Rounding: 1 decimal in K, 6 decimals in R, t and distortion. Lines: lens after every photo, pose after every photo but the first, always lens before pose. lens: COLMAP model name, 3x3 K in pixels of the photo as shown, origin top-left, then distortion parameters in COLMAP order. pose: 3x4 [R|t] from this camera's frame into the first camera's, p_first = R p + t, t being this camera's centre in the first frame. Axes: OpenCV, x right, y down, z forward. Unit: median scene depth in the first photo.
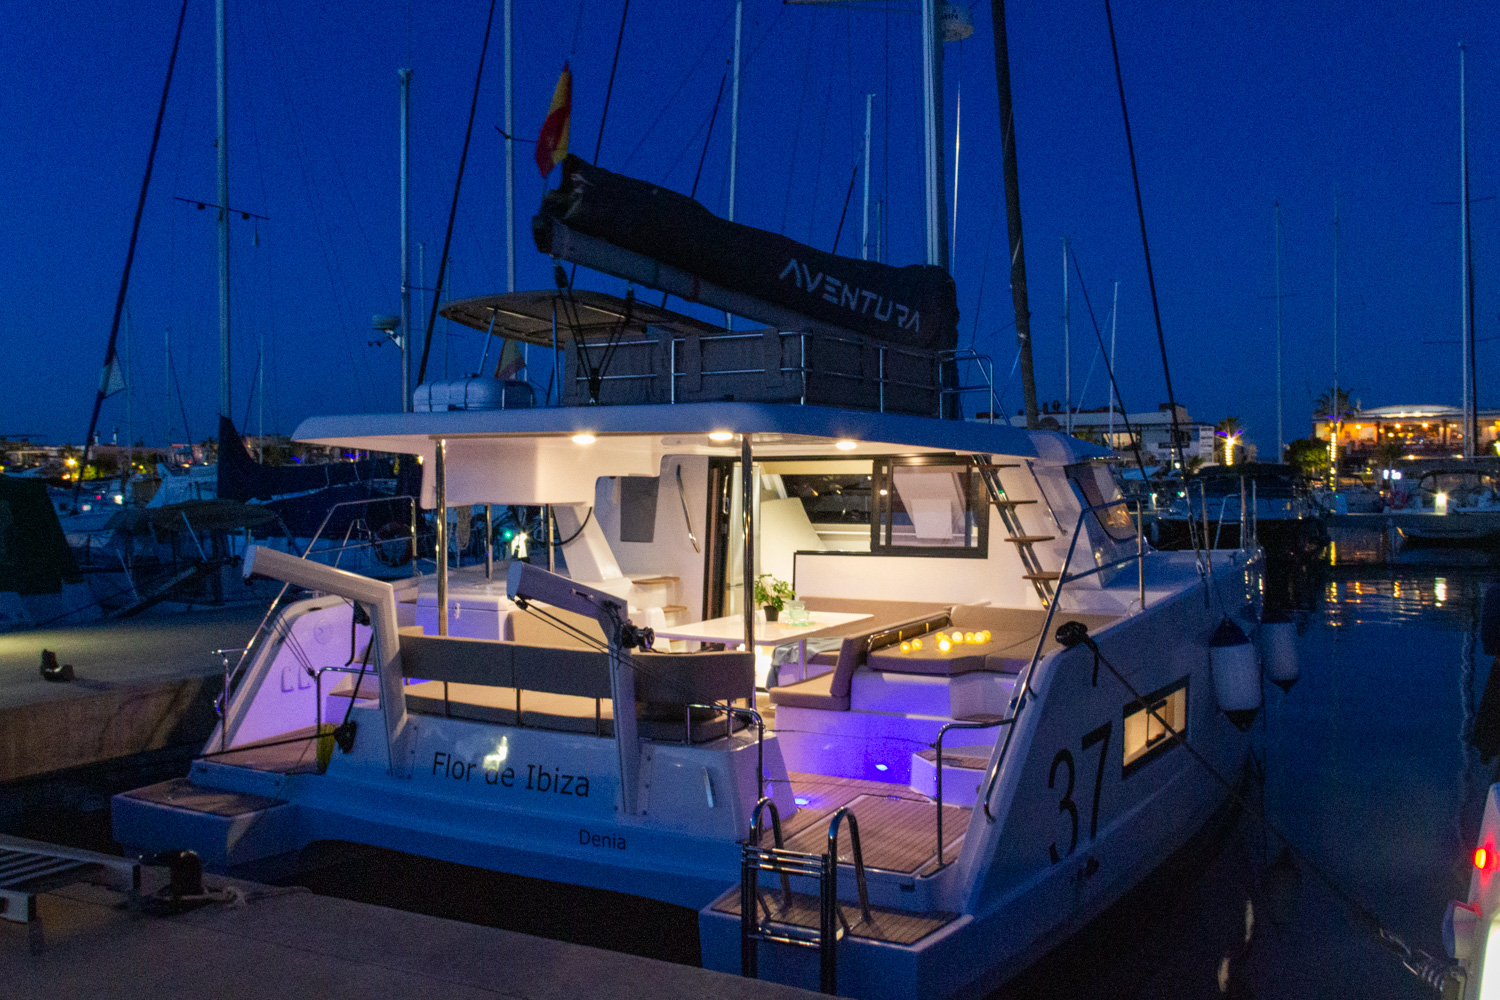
lens RADIAL K [[1299.0, 0, 719.0], [0, 1299.0, 514.5], [0, 0, 1]] dist [0.035255, -0.010587]
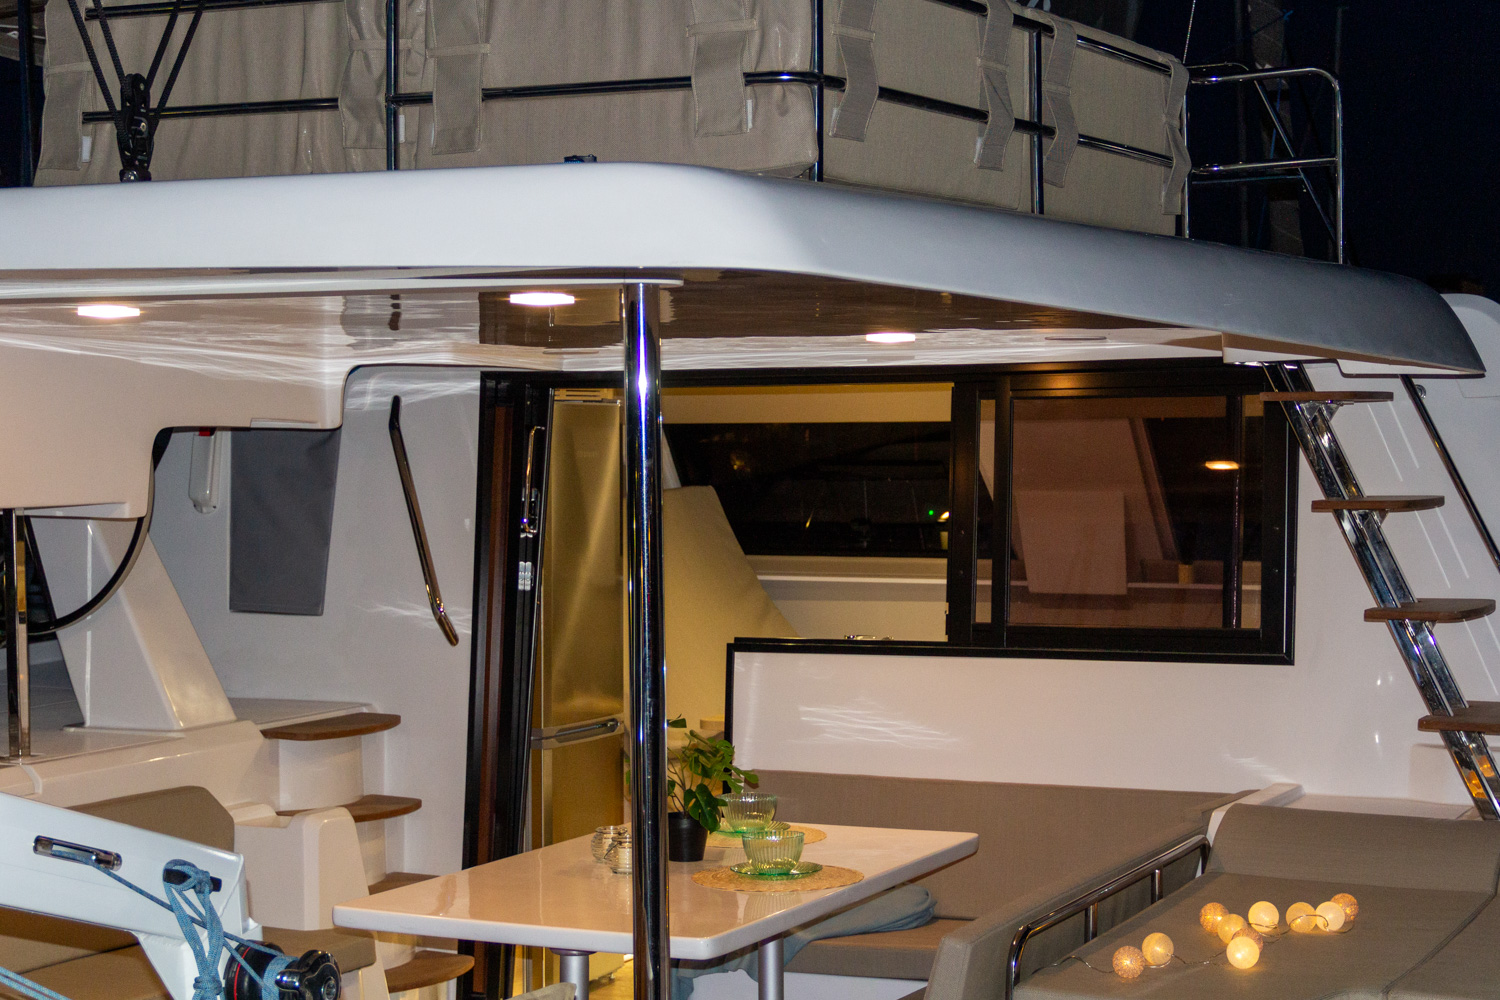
lens RADIAL K [[2875.5, 0, 746.0], [0, 2875.5, 504.7], [0, 0, 1]] dist [0.115467, 0.000000]
pose [[0.995568, -0.000853, 0.094046, -0.013002], [0.001355, 0.999985, -0.005267, -0.005160], [-0.094040, 0.005371, 0.995554, 0.271968]]
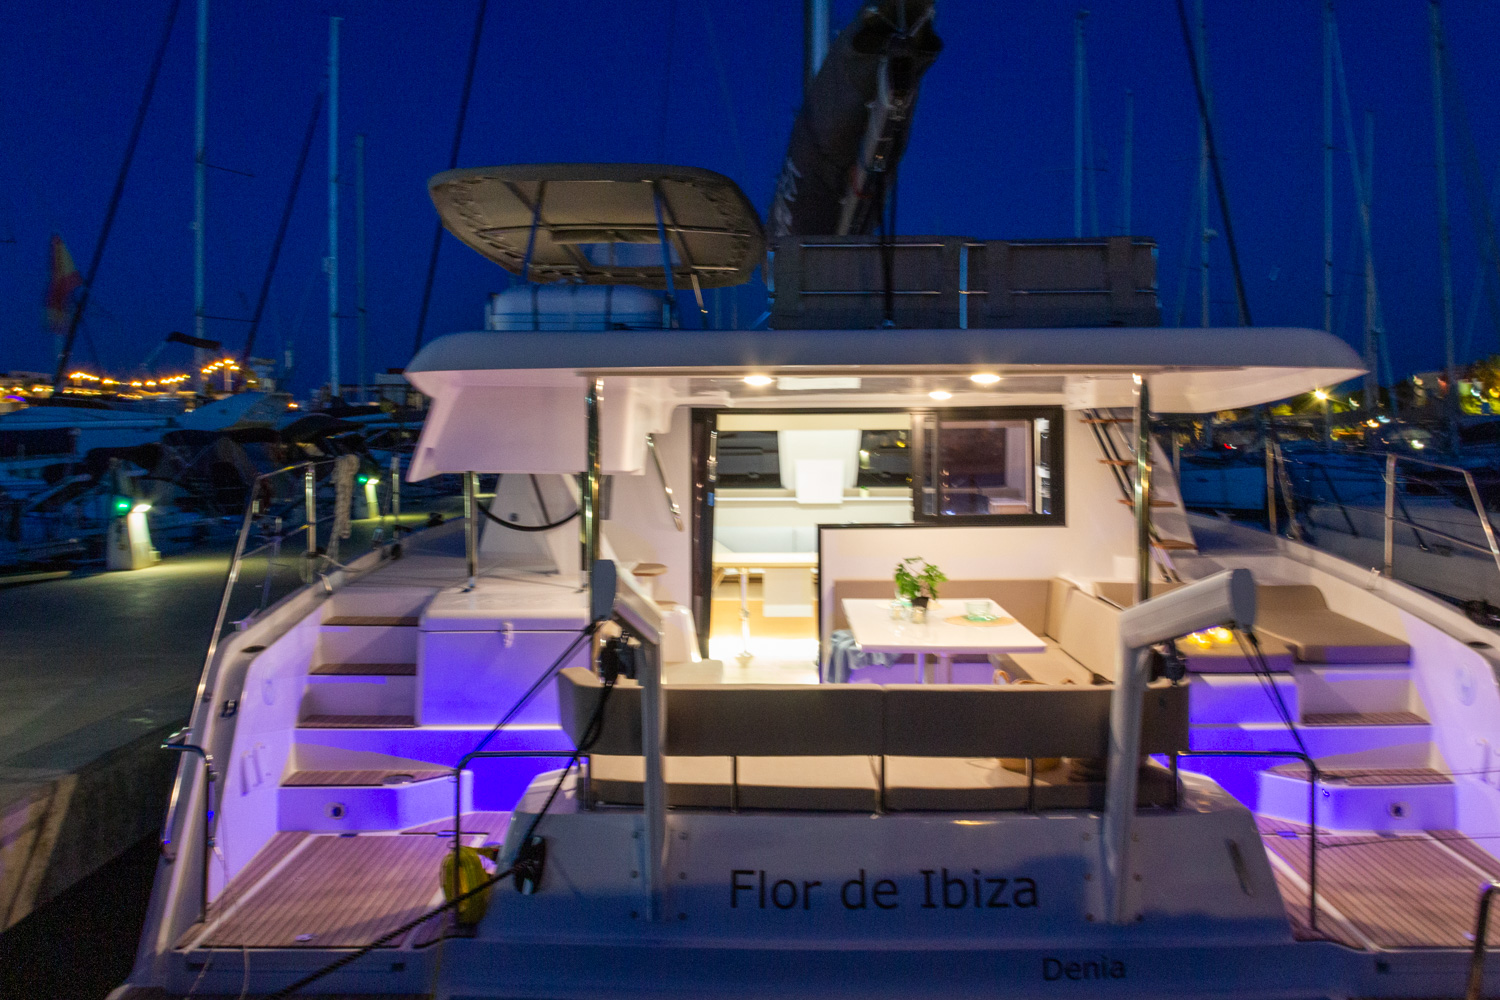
lens RADIAL K [[1299.0, 0, 756.2], [0, 1299.0, 471.9], [0, 0, 1]] dist [0.035255, -0.010587]
pose [[0.871751, -0.017725, 0.489629, -0.458104], [0.016307, 0.999841, 0.007161, -0.012827], [-0.489678, 0.001741, 0.871902, 0.396845]]
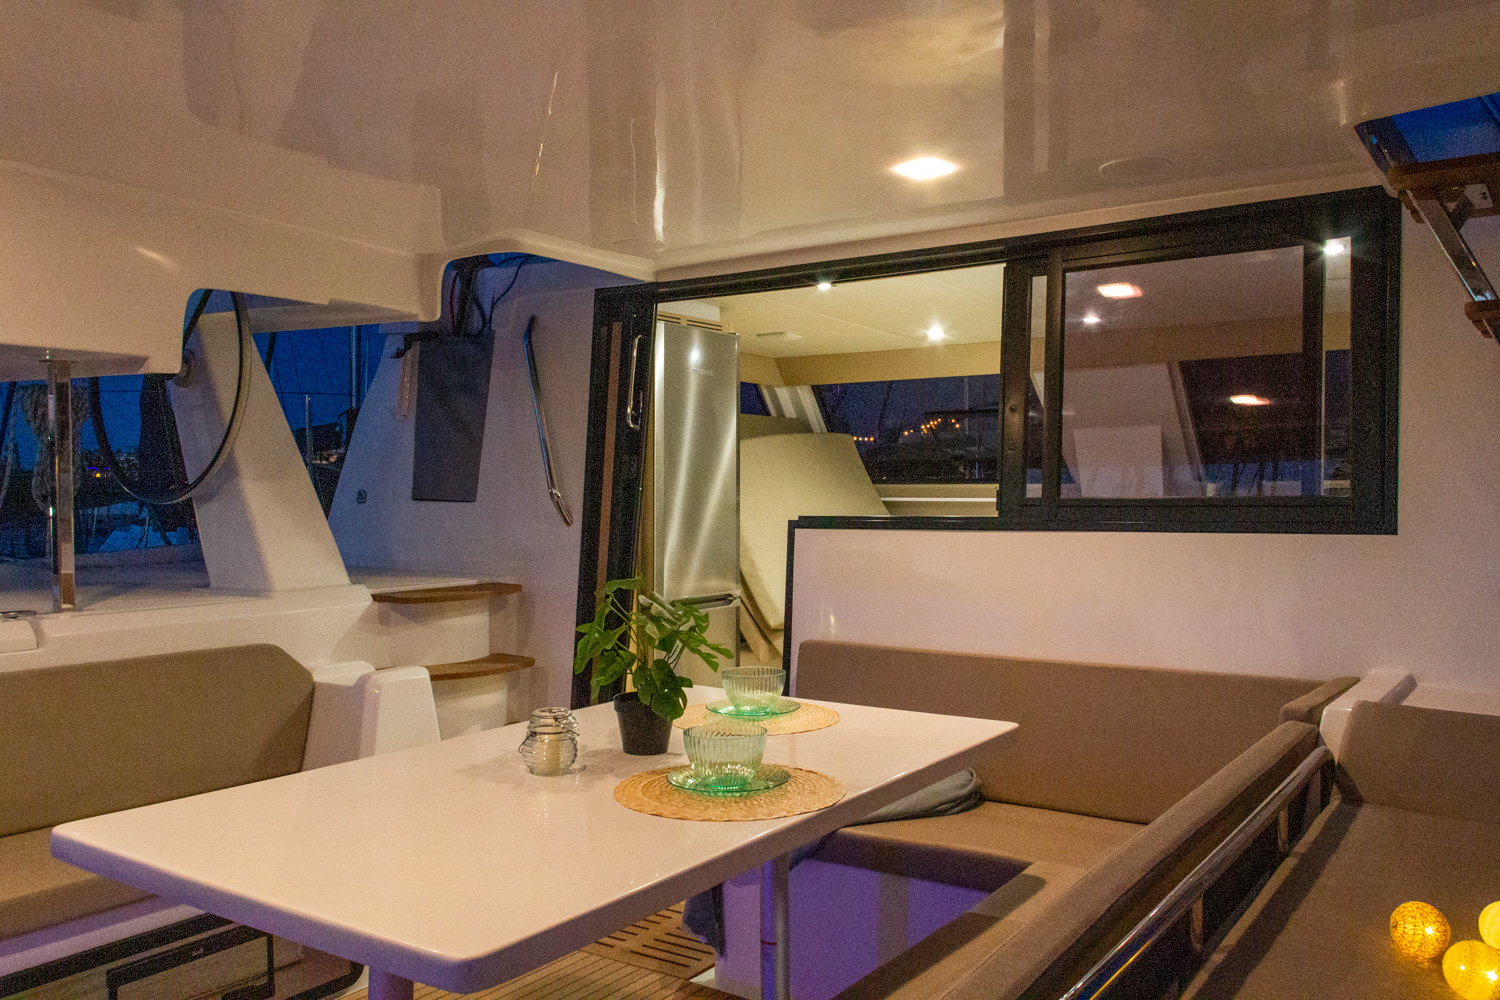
lens RADIAL K [[1299.0, 0, 733.7], [0, 1299.0, 478.2], [0, 0, 1]] dist [0.035255, -0.010587]
pose [[0.997387, 0.003833, -0.072141, 0.081887], [-0.006226, 0.999437, -0.032976, 0.035267], [0.071974, 0.033339, 0.996849, 0.754127]]
